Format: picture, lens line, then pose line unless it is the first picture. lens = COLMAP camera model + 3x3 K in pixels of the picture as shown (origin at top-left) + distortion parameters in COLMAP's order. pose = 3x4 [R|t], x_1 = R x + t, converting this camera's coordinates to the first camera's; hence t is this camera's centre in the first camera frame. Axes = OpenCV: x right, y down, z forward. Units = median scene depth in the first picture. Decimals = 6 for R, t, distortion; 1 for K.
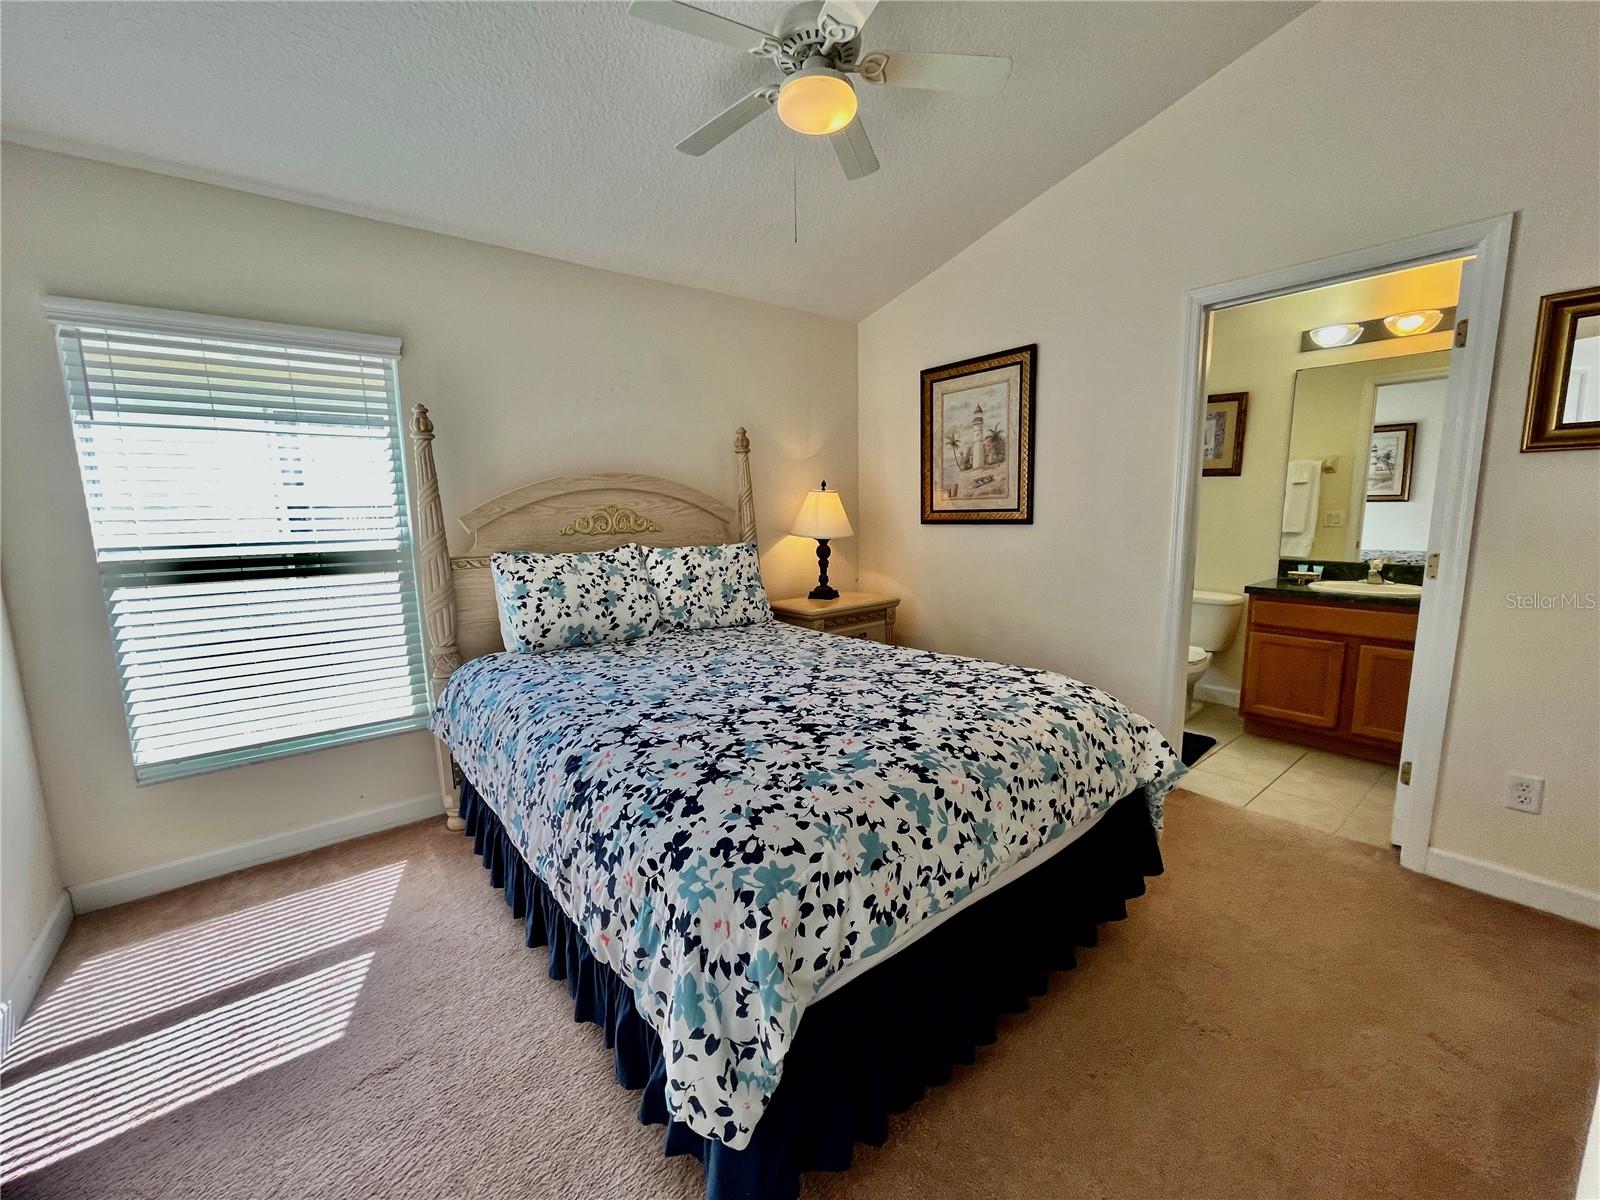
lens RADIAL K [[646.1, 0, 801.9], [0, 646.1, 602.7], [0, 0, 1]] dist [0.004878, 0.000122]
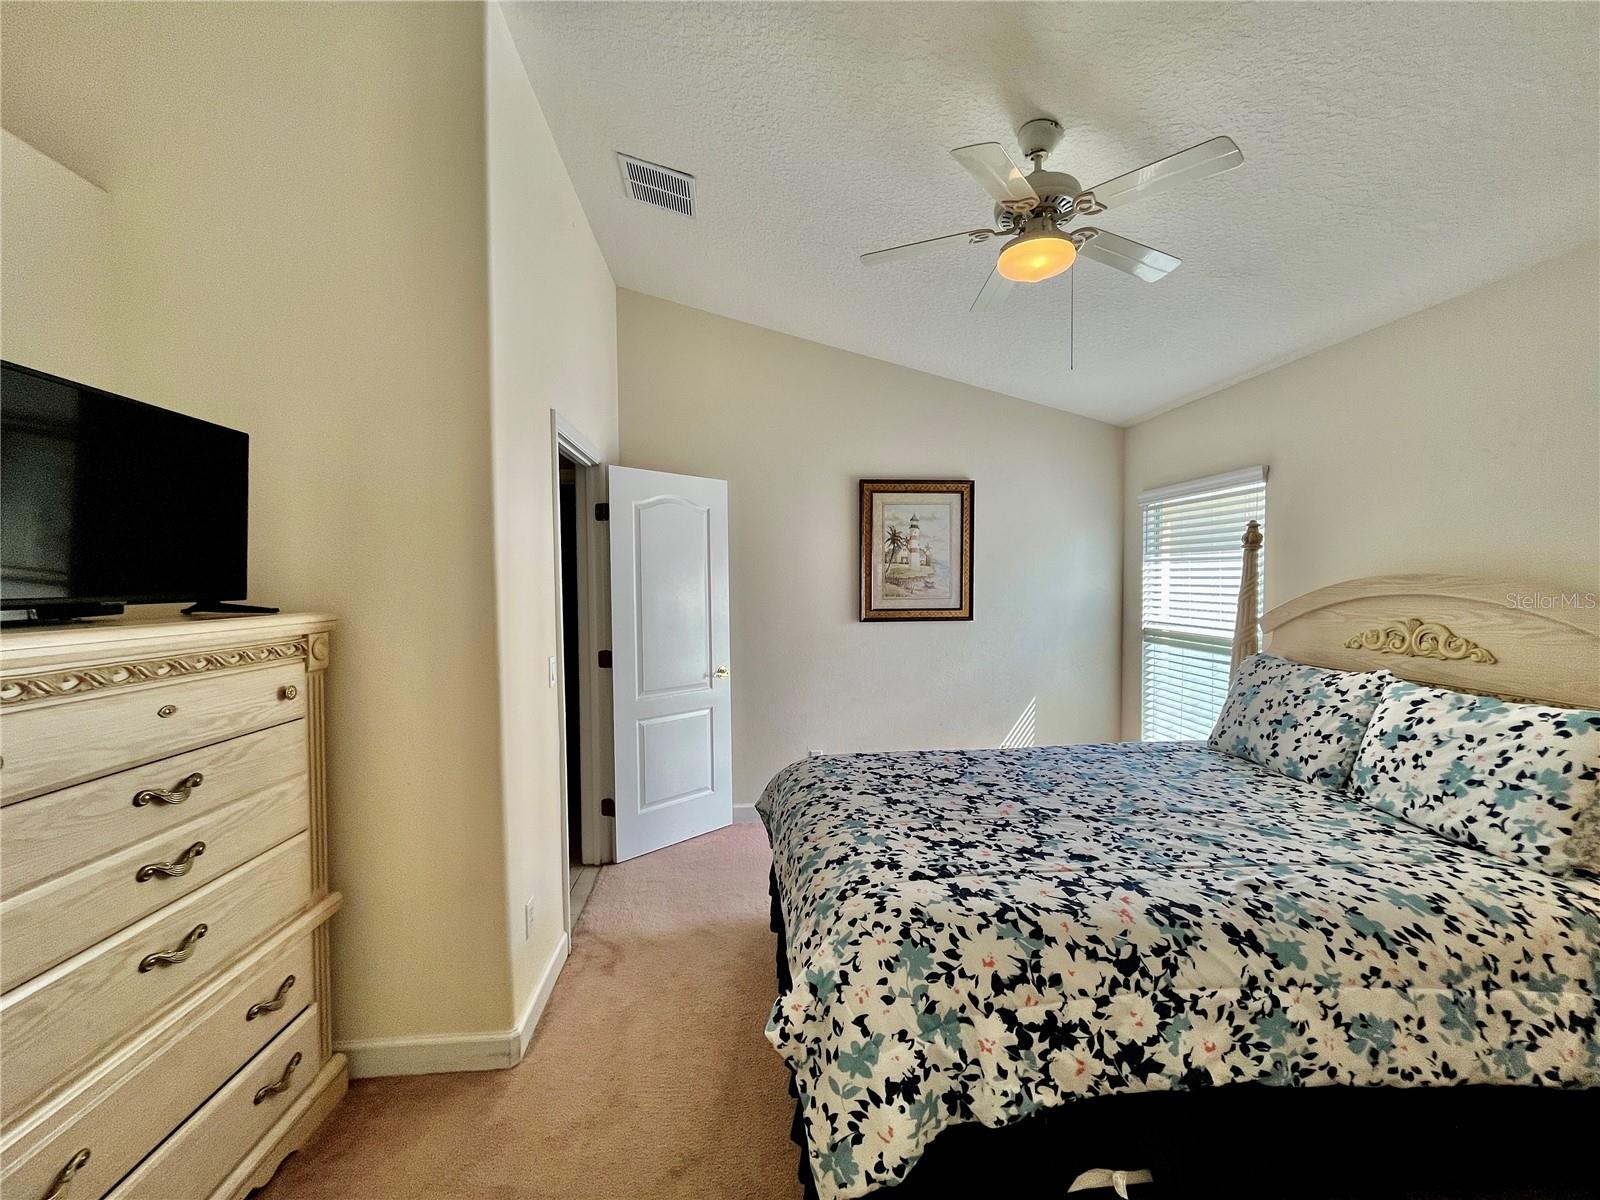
lens RADIAL K [[646.1, 0, 800.7], [0, 646.1, 598.7], [0, 0, 1]] dist [0.004878, 0.000122]
pose [[-0.548895, 0.044869, -0.834686, 0.775225], [-0.106970, 0.986578, 0.123378, -0.207383], [0.829018, 0.157008, -0.536728, 0.898272]]
